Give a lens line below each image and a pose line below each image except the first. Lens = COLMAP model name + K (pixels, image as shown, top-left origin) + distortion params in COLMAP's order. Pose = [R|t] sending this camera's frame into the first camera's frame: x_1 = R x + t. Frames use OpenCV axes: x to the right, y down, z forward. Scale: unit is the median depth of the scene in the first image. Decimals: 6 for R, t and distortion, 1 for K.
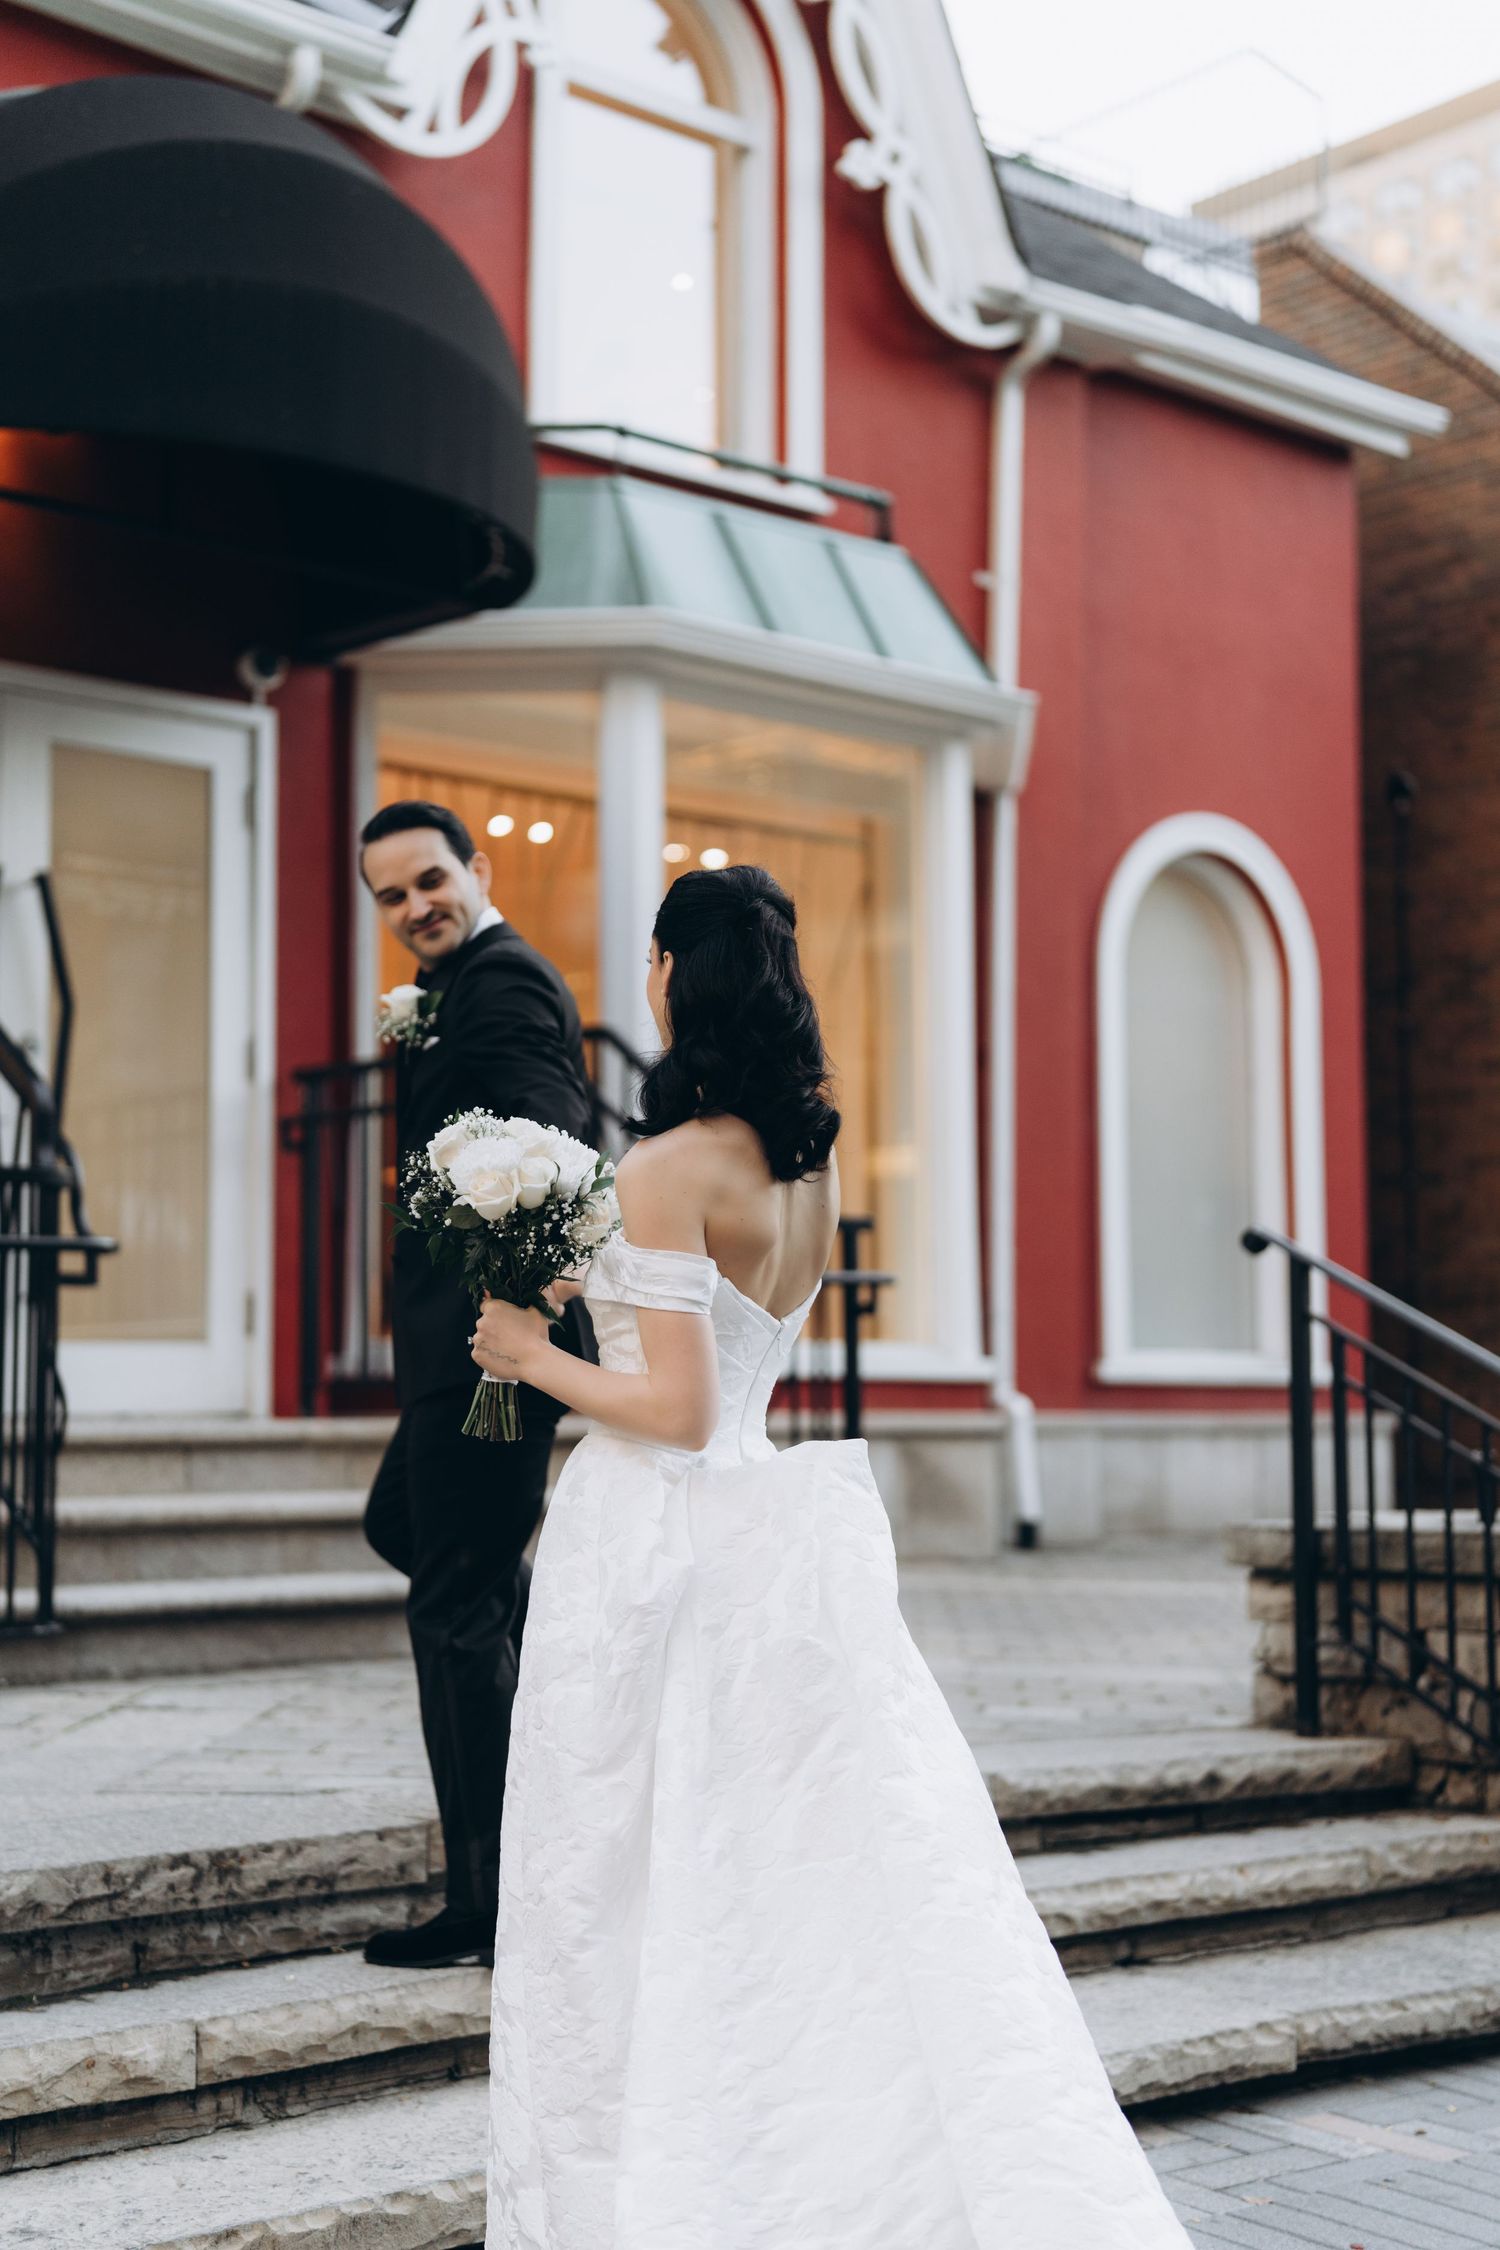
lens RADIAL K [[3097.0, 0, 728.8], [0, 3097.0, 1118.0], [0, 0, 1]] dist [0.127743, 0.100685]
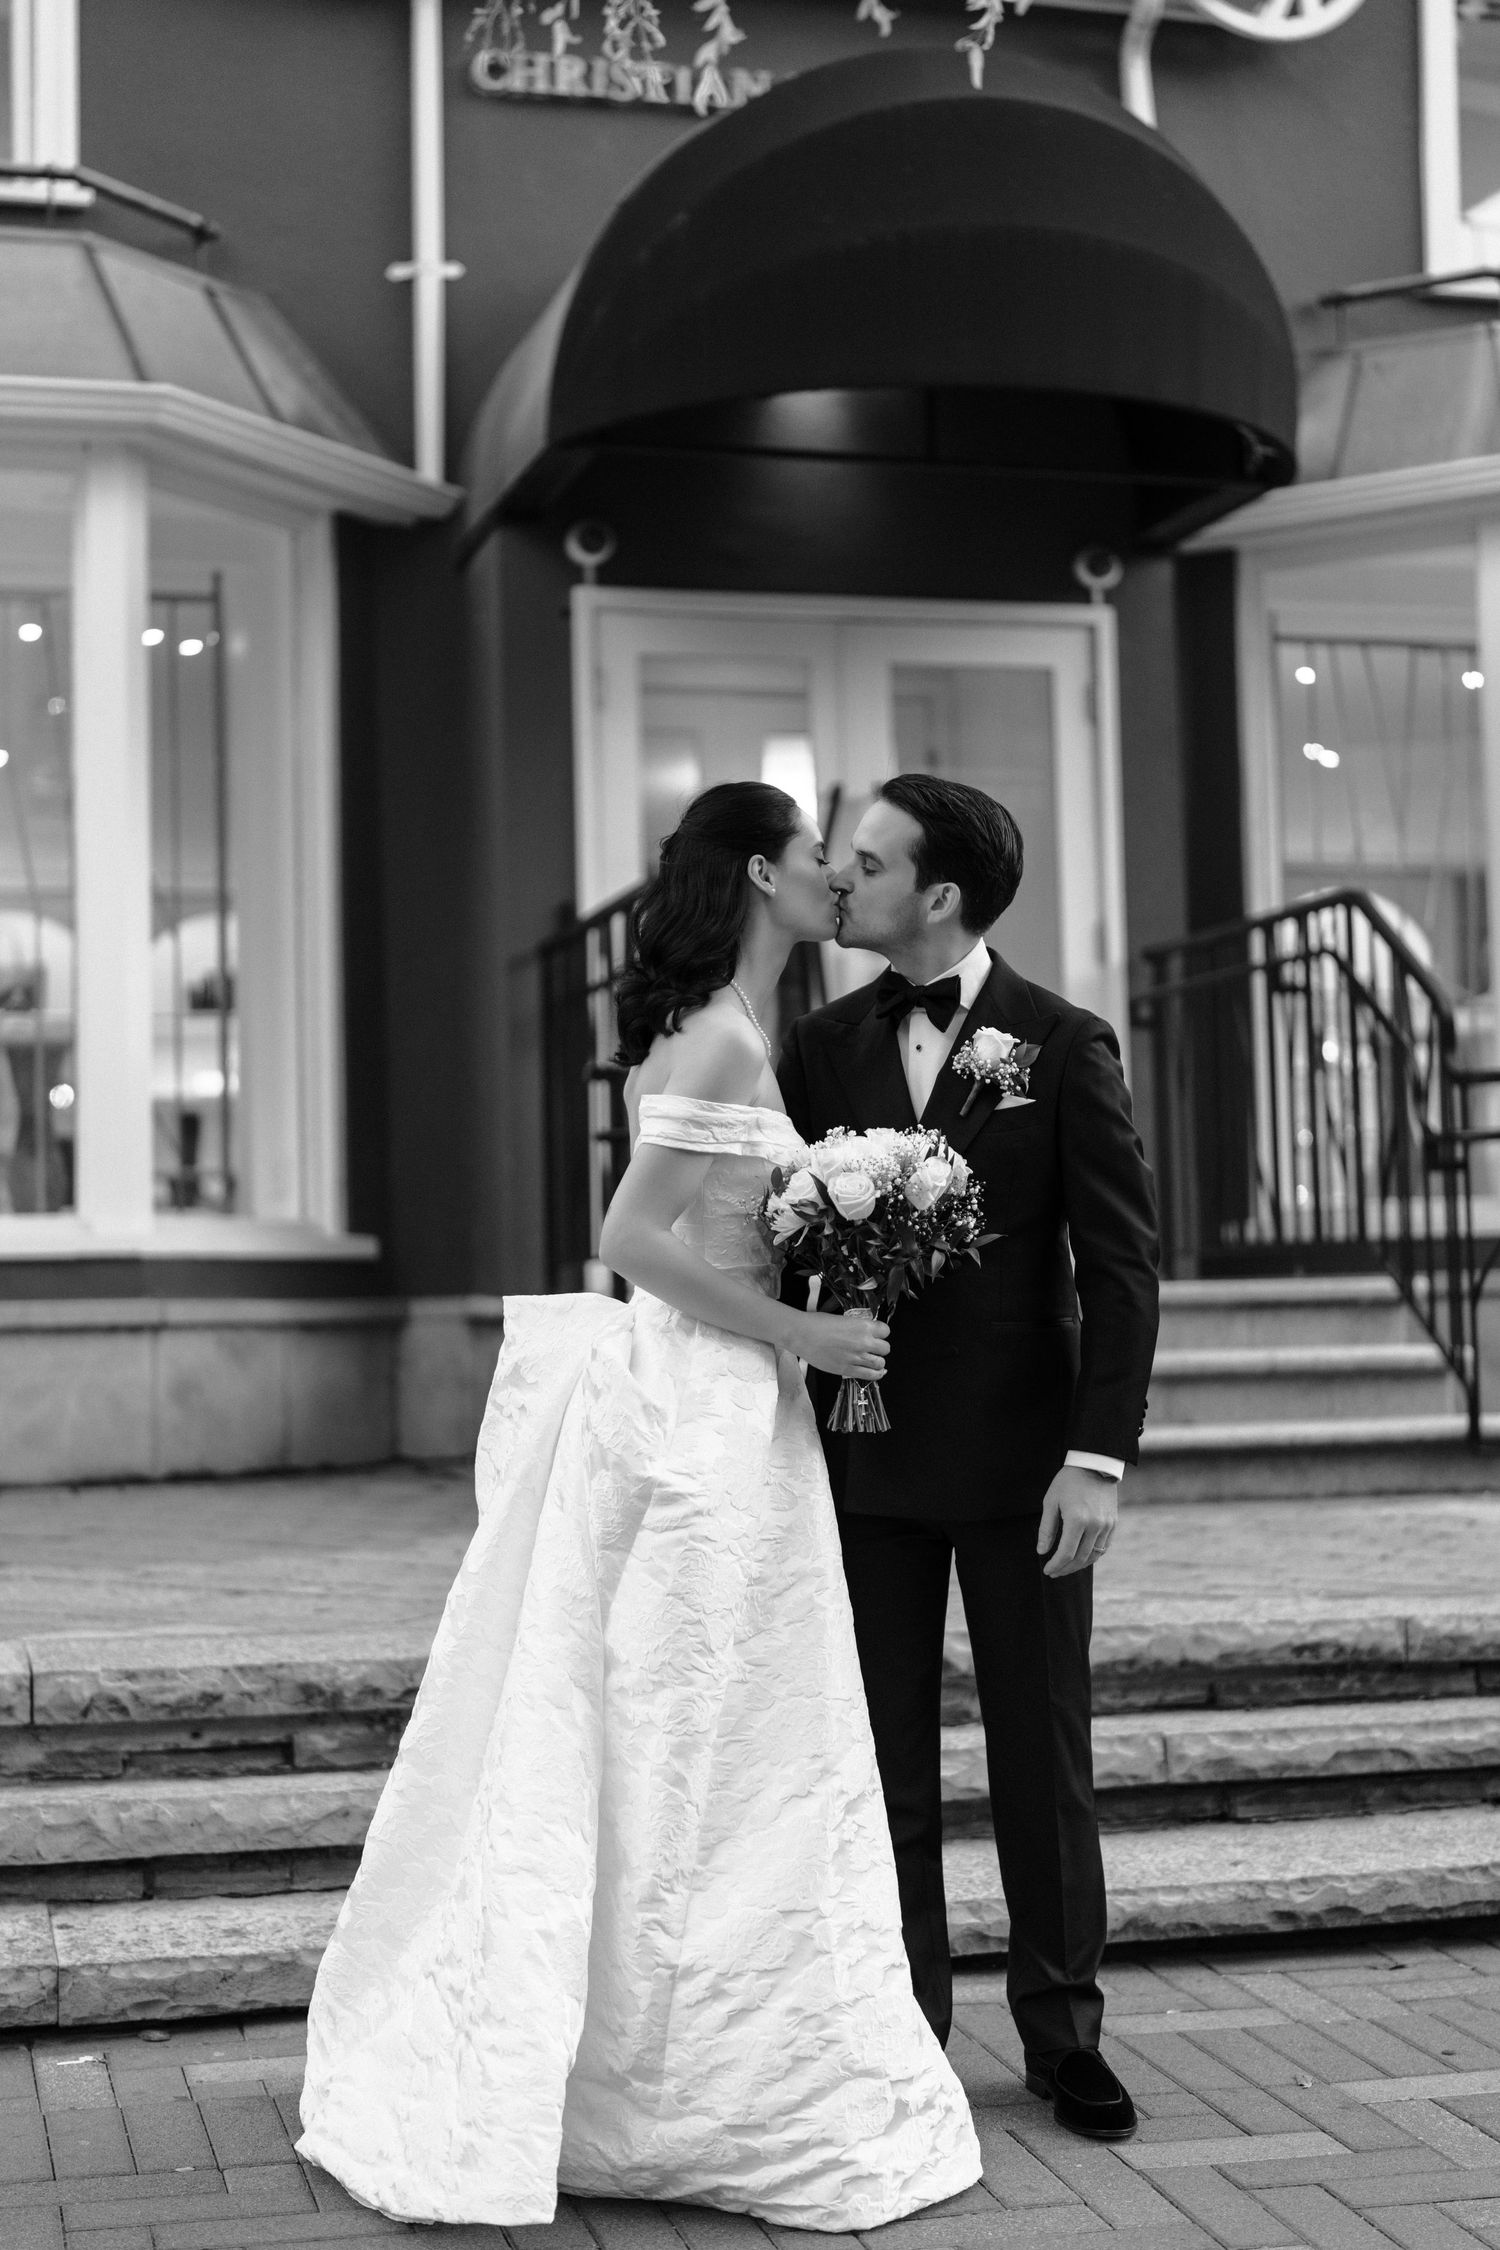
lens RADIAL K [[3132.5, 0, 744.5], [0, 3132.5, 1084.6], [0, 0, 1]] dist [0.003340, 0.097157]
pose [[0.901859, -0.047297, -0.429433, 0.336734], [0.061399, 0.997932, 0.019037, 0.002479], [0.427644, -0.043535, 0.902898, -0.015245]]
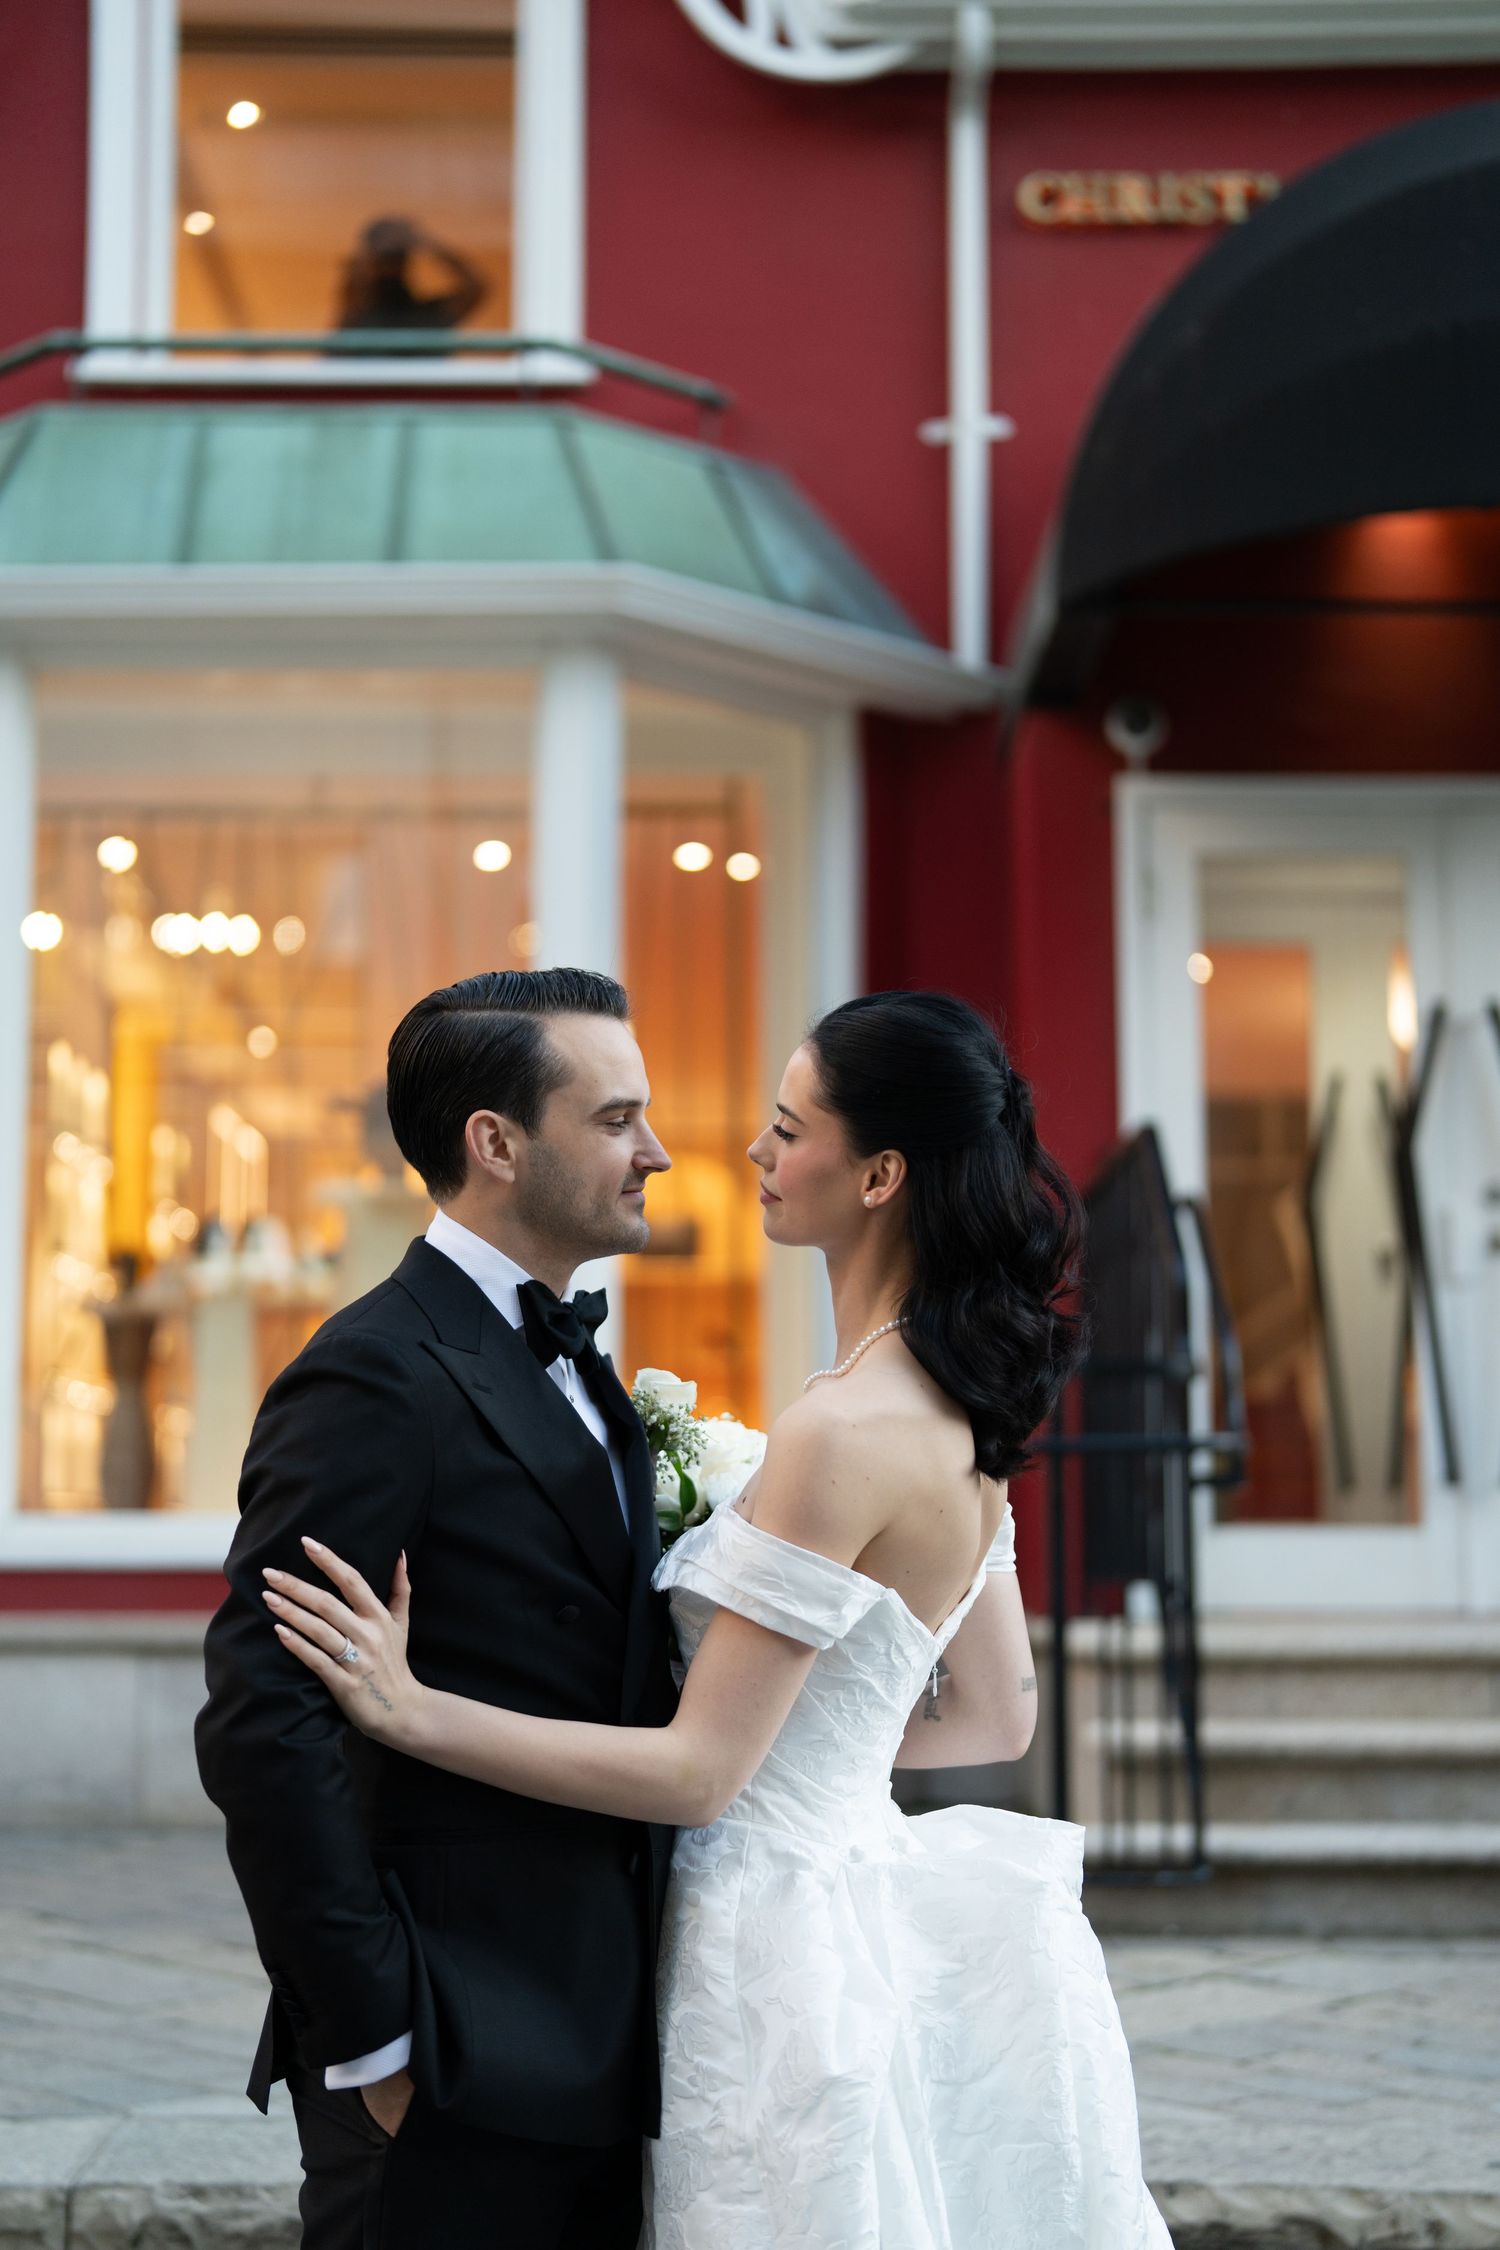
lens RADIAL K [[3246.6, 0, 750.5], [0, 3246.6, 1125.9], [0, 0, 1]] dist [-0.134527, 1.133855]
pose [[0.764726, -0.085549, -0.638651, 0.346972], [0.062543, 0.996322, -0.058571, -0.003774], [0.641313, 0.004848, 0.767264, 0.250541]]
